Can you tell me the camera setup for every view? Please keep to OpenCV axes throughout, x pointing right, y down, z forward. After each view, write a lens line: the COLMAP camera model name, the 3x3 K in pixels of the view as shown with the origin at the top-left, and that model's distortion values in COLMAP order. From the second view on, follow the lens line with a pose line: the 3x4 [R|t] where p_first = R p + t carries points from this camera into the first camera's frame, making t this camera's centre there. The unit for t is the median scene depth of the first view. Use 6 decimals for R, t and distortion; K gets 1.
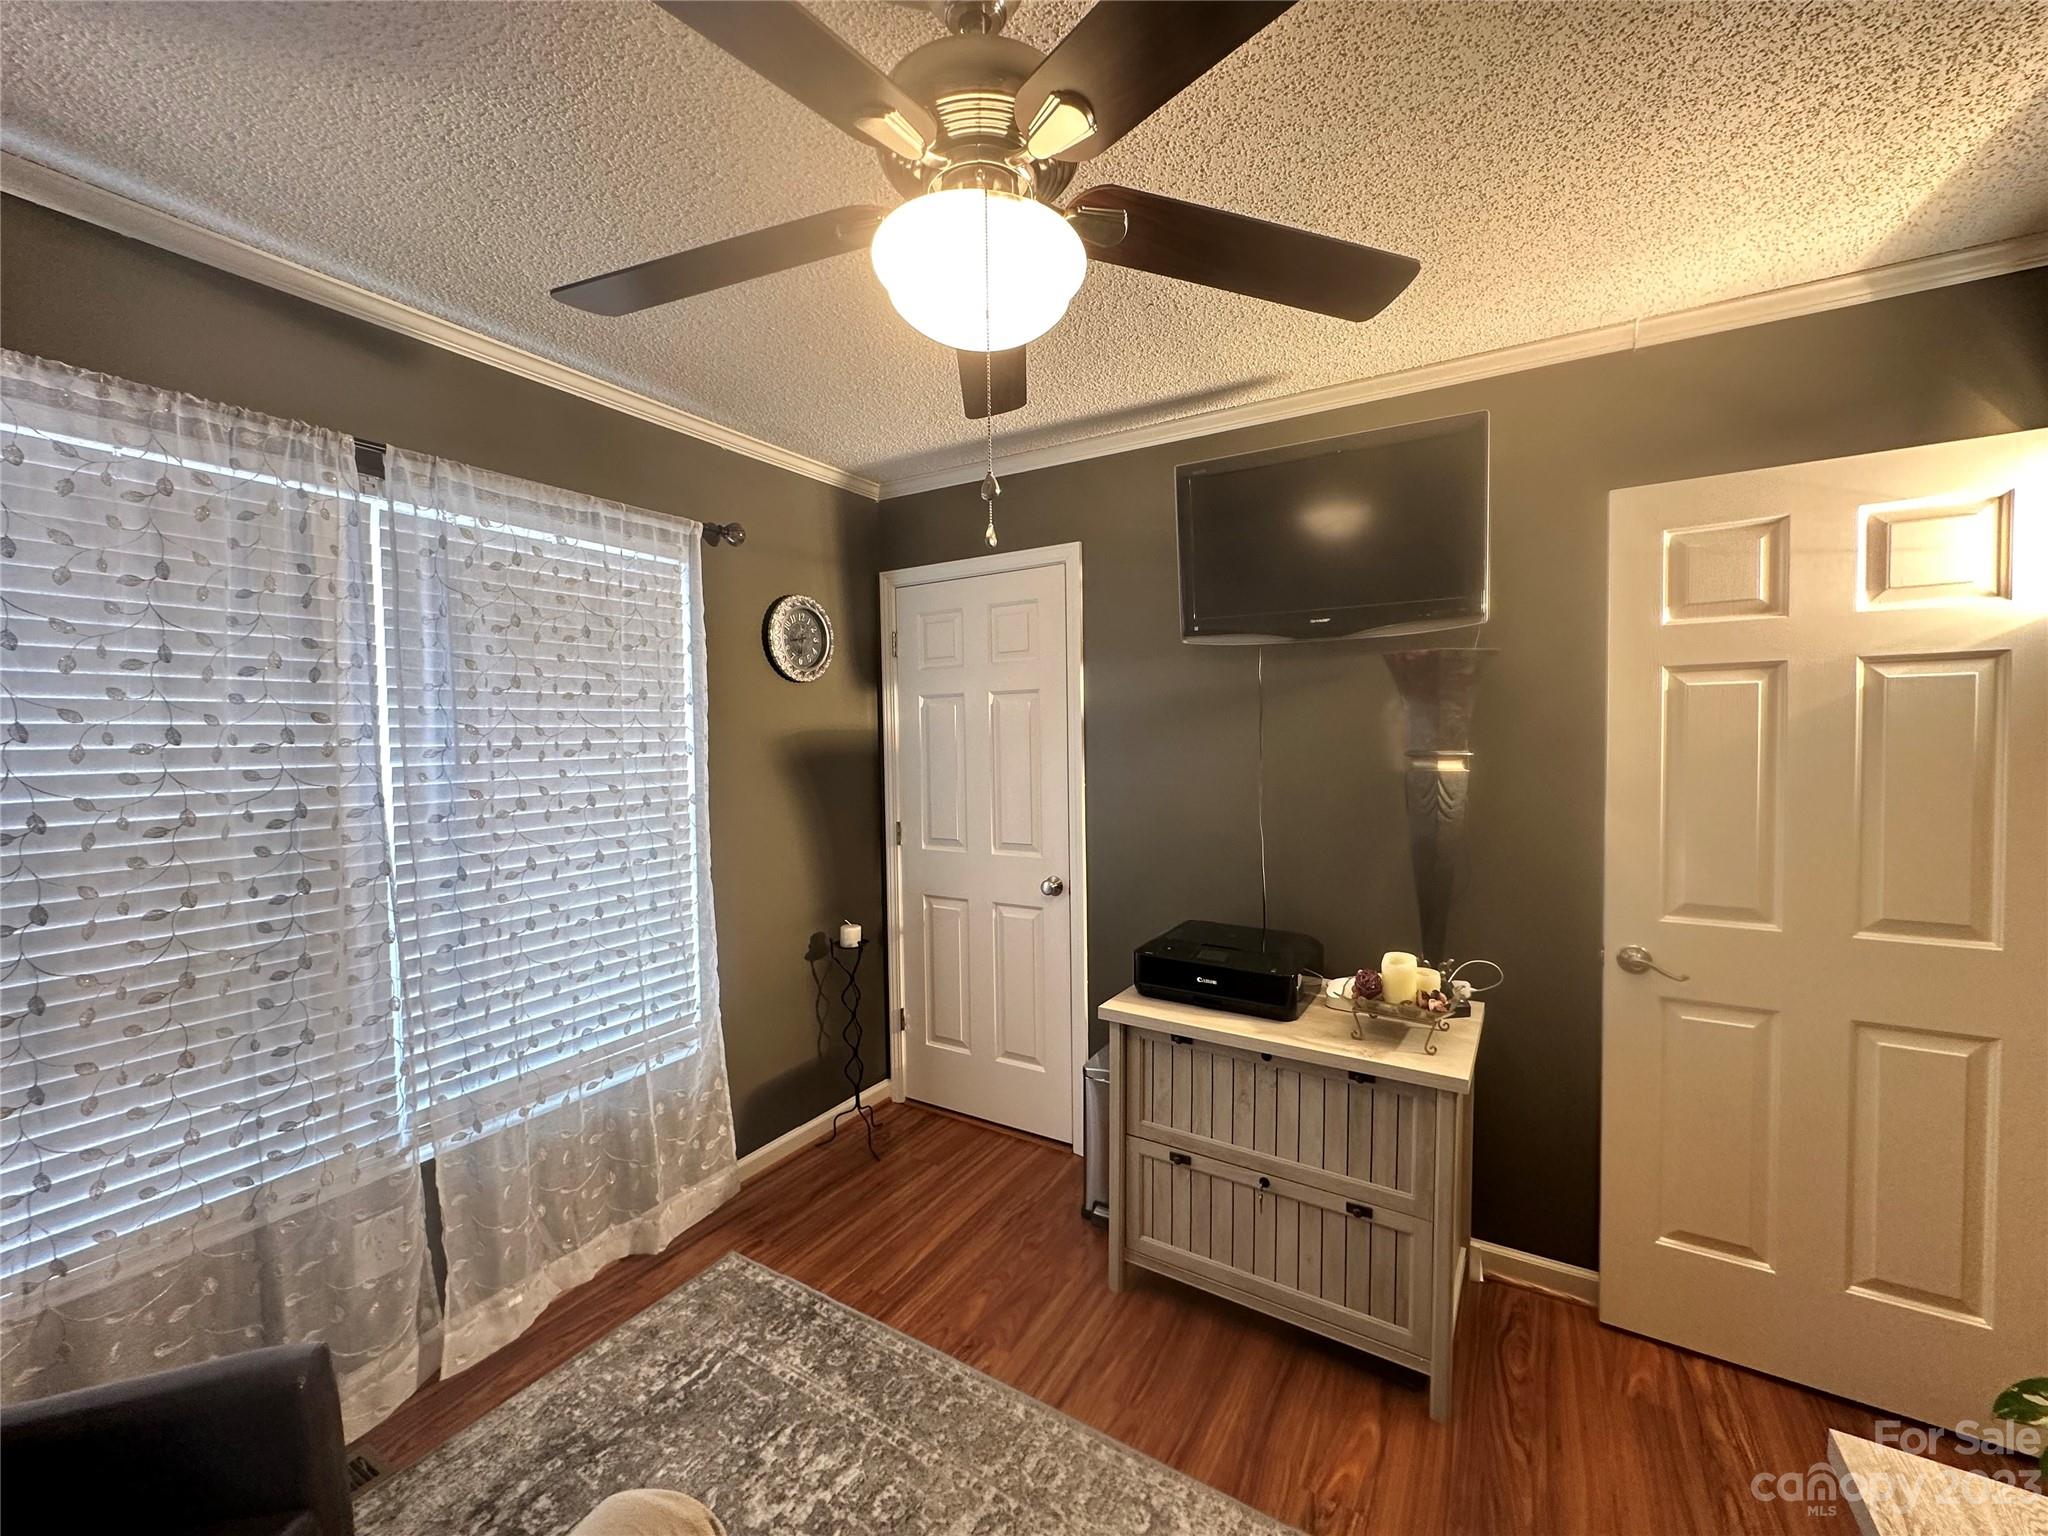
lens RADIAL K [[816.1, 0, 1024.2], [0, 816.1, 742.6], [0, 0, 1]] dist [-0.000429, -0.000089]
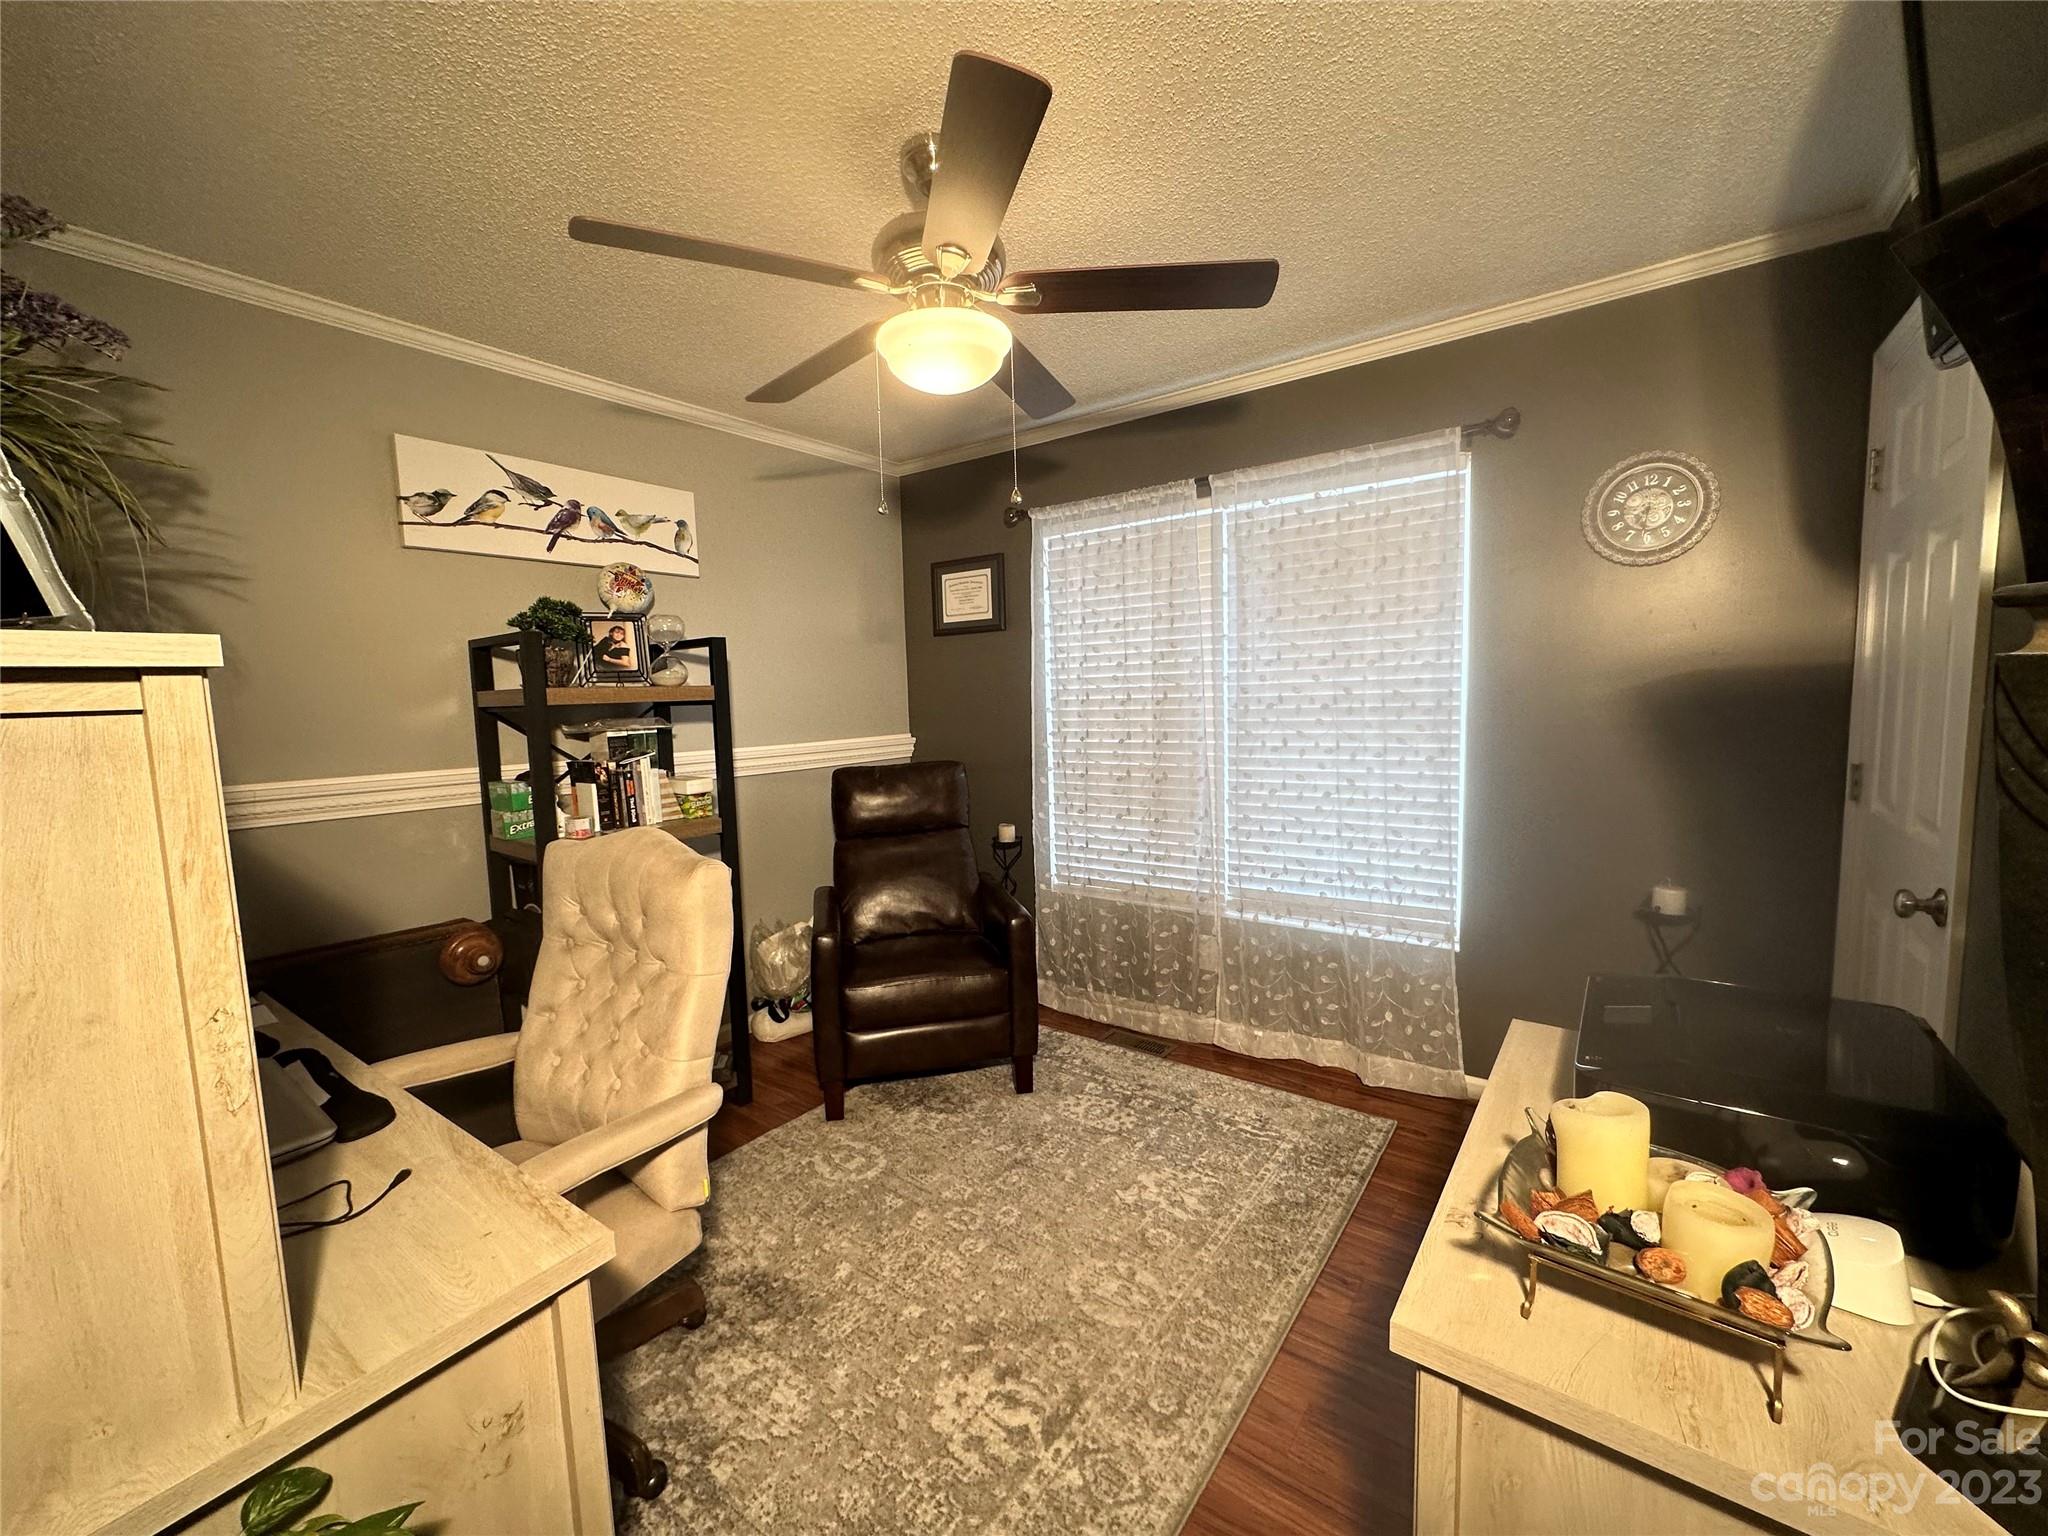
lens RADIAL K [[808.9, 0, 1024.0], [0, 808.9, 768.0], [0, 0, 1]] dist [0.000754, 0.000168]
pose [[-0.089120, 0.103793, -0.990598, 0.974717], [0.020699, 0.994534, 0.102343, 0.048042], [0.995806, -0.011383, -0.090781, 0.838936]]
